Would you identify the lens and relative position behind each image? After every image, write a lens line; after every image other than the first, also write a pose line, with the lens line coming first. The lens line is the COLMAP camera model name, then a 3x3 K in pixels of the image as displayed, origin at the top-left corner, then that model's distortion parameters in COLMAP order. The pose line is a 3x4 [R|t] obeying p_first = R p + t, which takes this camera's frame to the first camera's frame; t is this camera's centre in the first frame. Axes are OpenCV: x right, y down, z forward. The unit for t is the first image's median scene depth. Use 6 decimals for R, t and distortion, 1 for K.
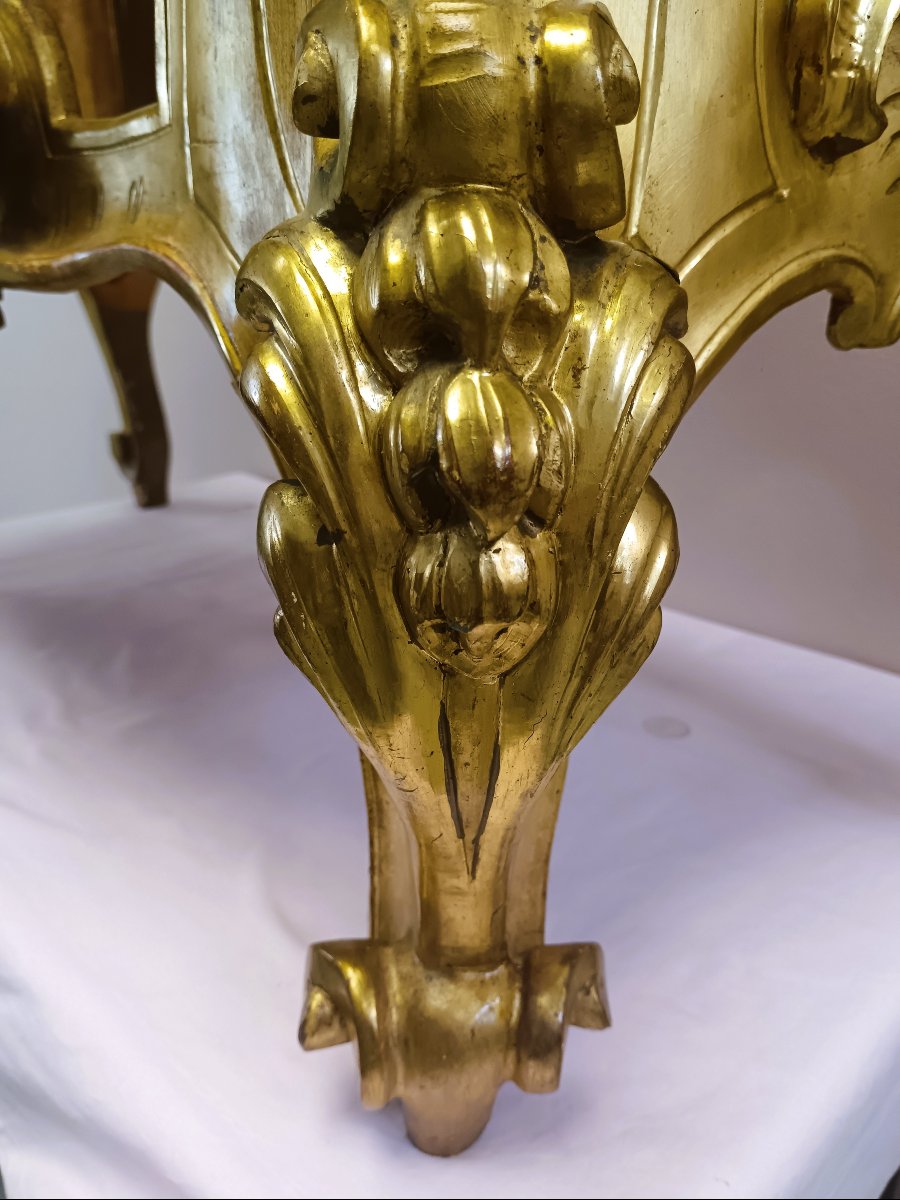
lens RADIAL K [[960.1, 0, 443.9], [0, 960.1, 605.6], [0, 0, 1]] dist [-0.005111, -0.027055]
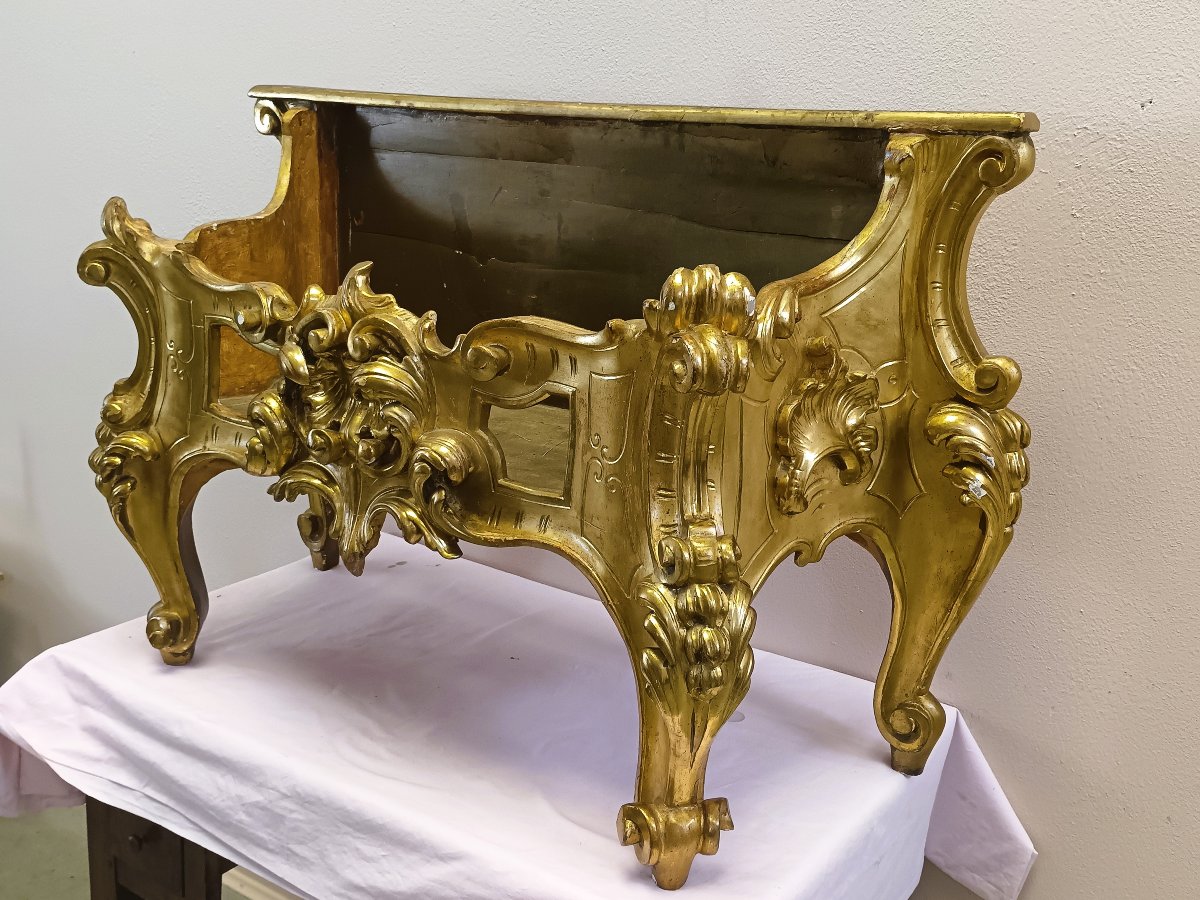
lens RADIAL K [[1243.0, 0, 597.3], [0, 1243.0, 383.5], [0, 0, 1]] dist [0.023003, 0.000000]
pose [[0.984116, -0.010577, 0.177209, -0.865308], [0.036673, 0.988804, -0.144641, -0.325369], [-0.173695, 0.148842, 0.973487, -2.696310]]
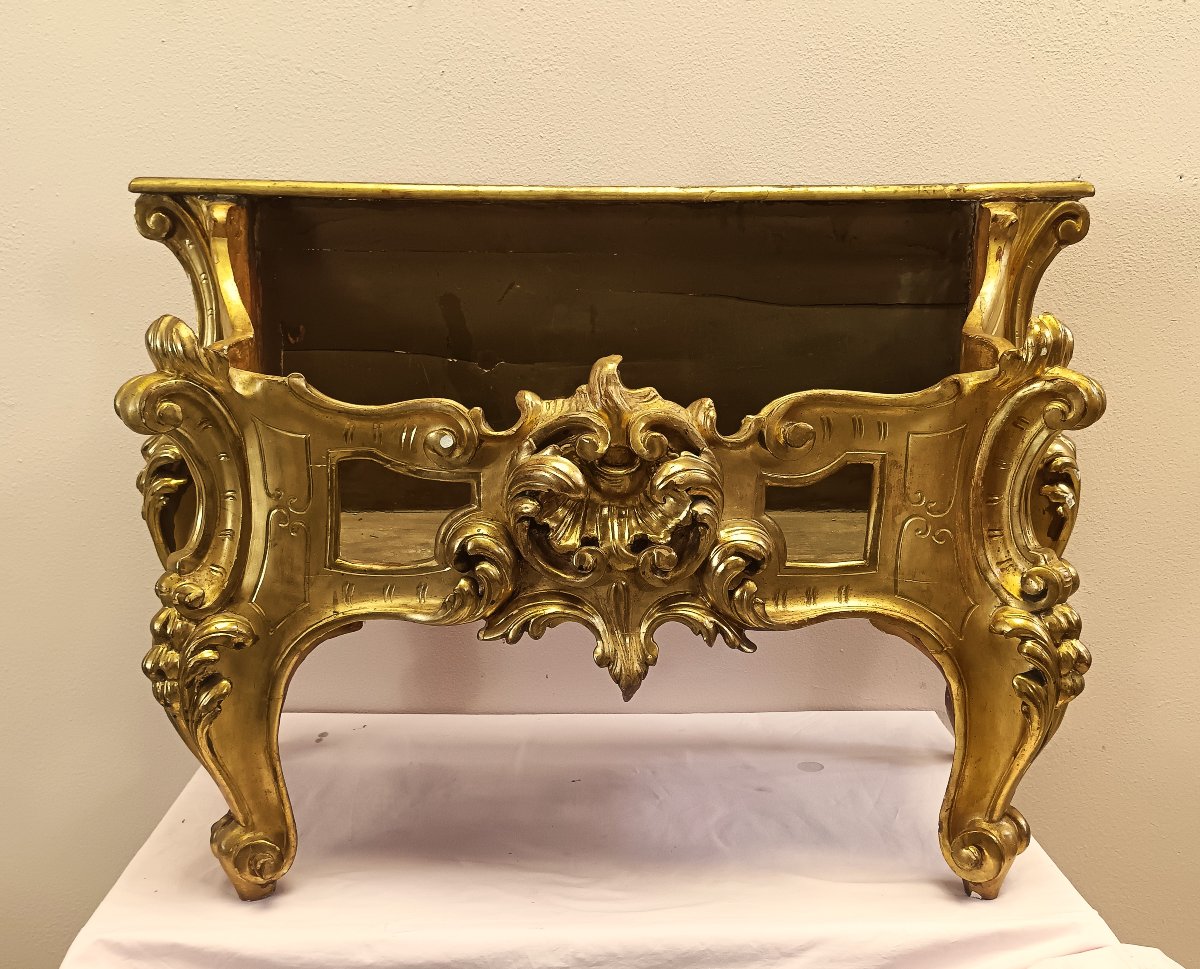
lens RADIAL K [[1249.2, 0, 606.0], [0, 1249.2, 540.1], [0, 0, 1]] dist [0.044560, 0.000000]
pose [[0.696556, -0.168005, 0.697555, -3.564679], [0.265110, 0.963666, -0.032633, -0.687615], [-0.666728, 0.207659, 0.715787, -1.213780]]
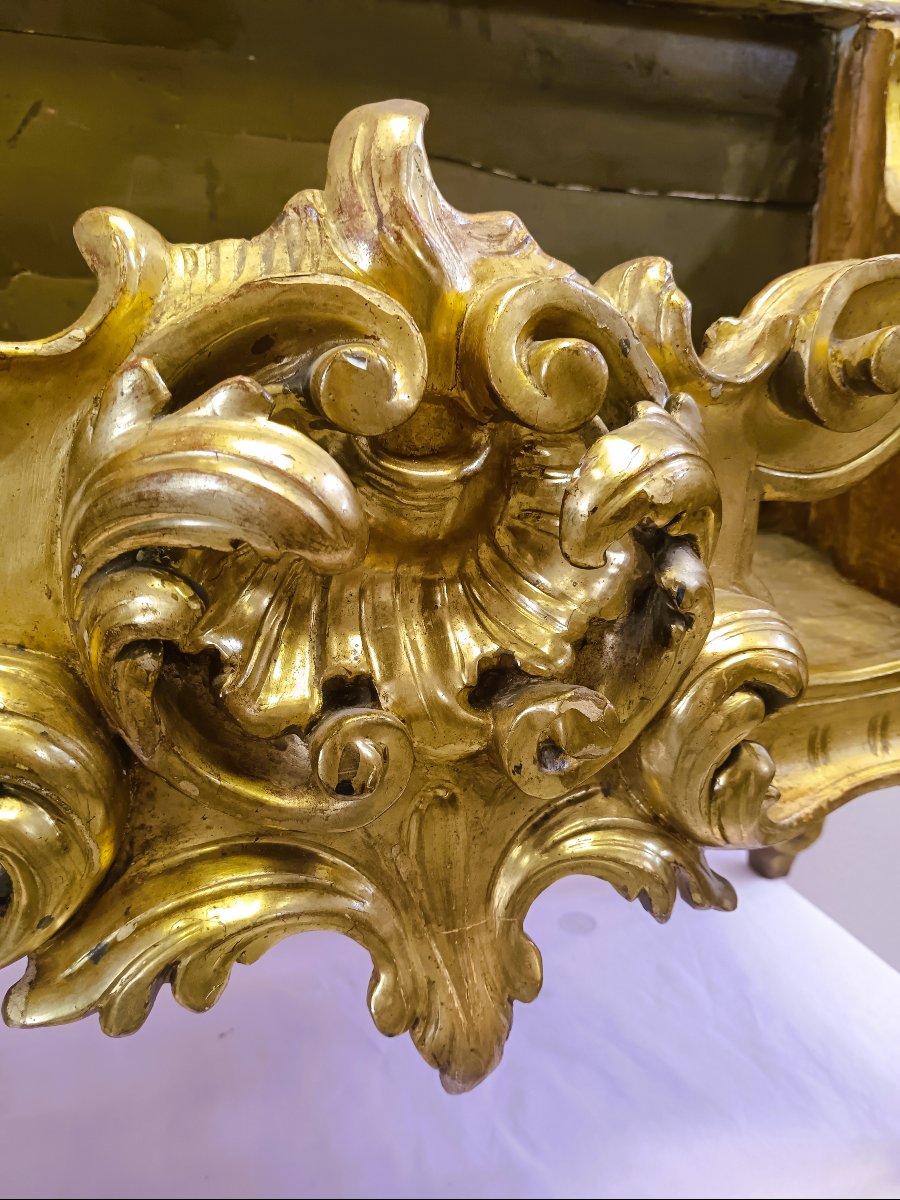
lens RADIAL K [[960.1, 0, 456.6], [0, 960.1, 594.3], [0, 0, 1]] dist [-0.005111, -0.027055]
pose [[0.430130, -0.242458, 0.869599, -1.738967], [0.312915, 0.943585, 0.108309, -0.976111], [-0.846801, 0.225523, 0.481733, 0.934706]]
